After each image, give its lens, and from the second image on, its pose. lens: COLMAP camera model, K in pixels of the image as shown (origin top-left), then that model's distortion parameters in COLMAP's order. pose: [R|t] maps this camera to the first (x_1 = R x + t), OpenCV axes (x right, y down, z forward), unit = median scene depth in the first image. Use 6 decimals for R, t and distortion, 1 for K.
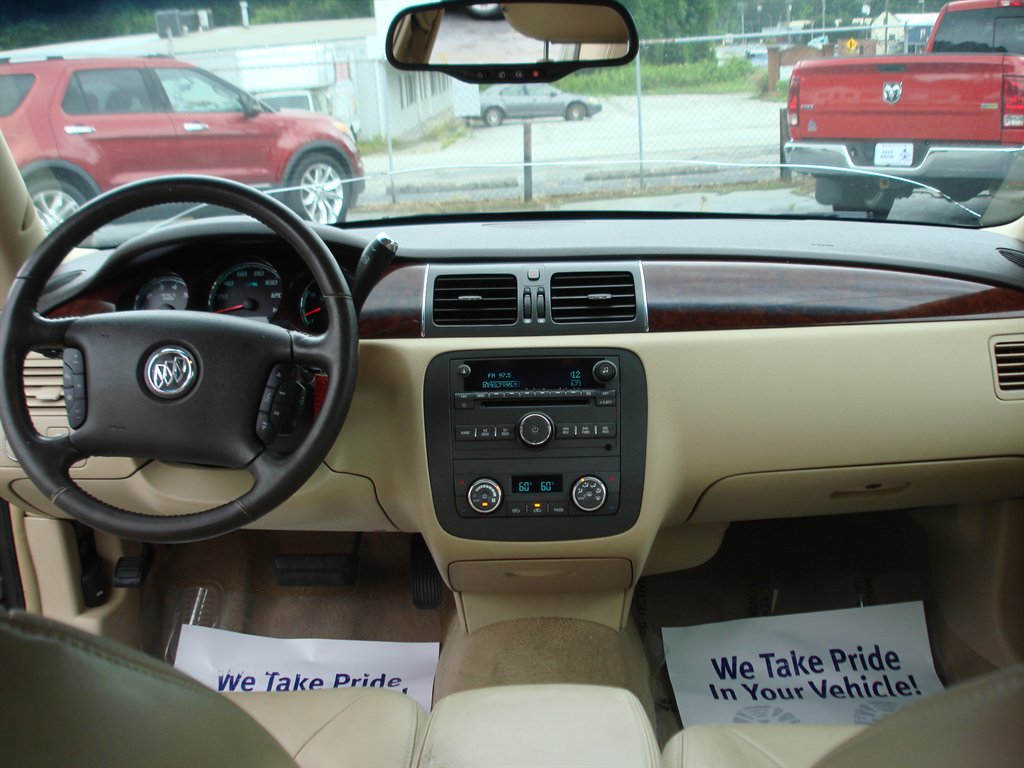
lens RADIAL K [[1160.2, 0, 506.1], [0, 1160.2, 390.2], [0, 0, 1]] dist [-0.130395, 0.000000]
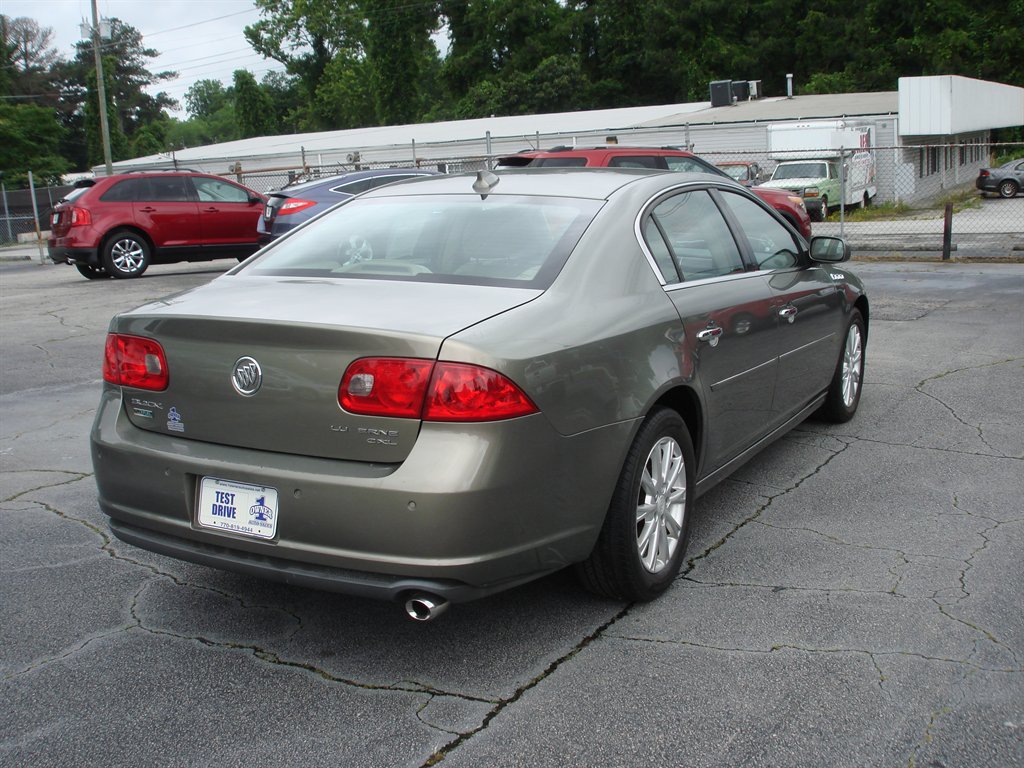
lens RADIAL K [[1160.2, 0, 510.8], [0, 1160.2, 386.5], [0, 0, 1]] dist [-0.130395, 0.000000]
pose [[0.892042, 0.099372, -0.440892, 0.069269], [-0.120963, 0.992434, -0.021056, 0.024828], [0.435464, 0.072115, 0.897313, -0.143157]]
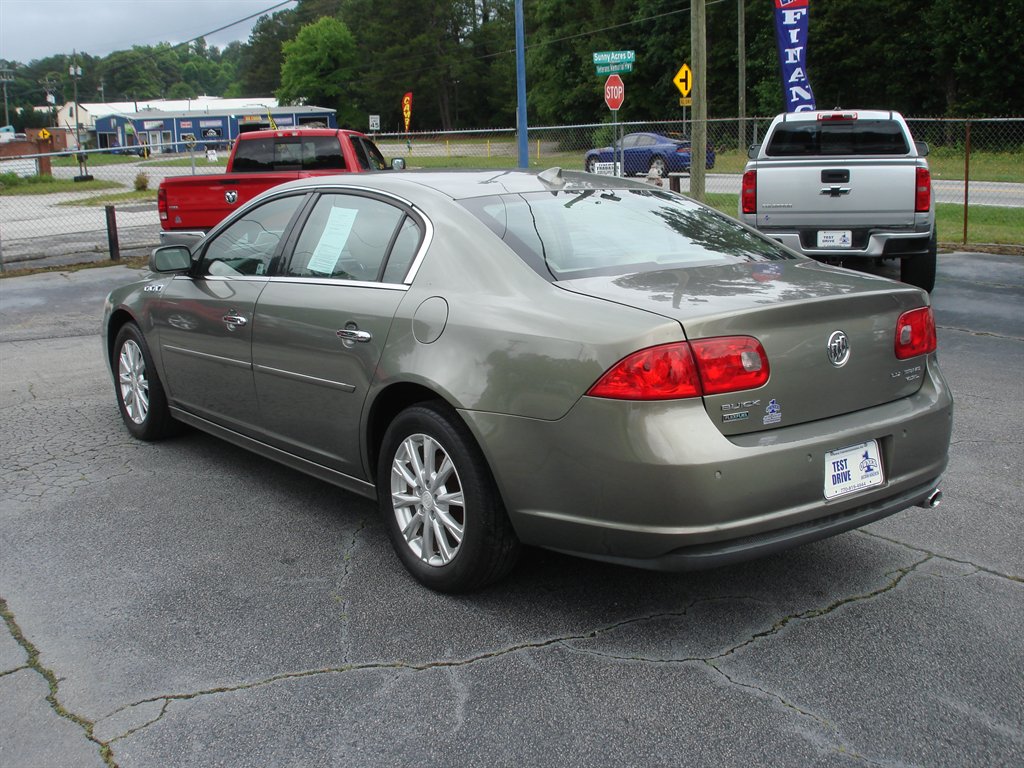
lens RADIAL K [[1160.2, 0, 515.9], [0, 1160.2, 388.0], [0, 0, 1]] dist [-0.130395, 0.000000]
pose [[0.773637, -0.104957, 0.624875, -0.102907], [0.150762, 0.988355, -0.020644, 0.026005], [-0.615432, 0.110178, 0.780452, -0.127565]]
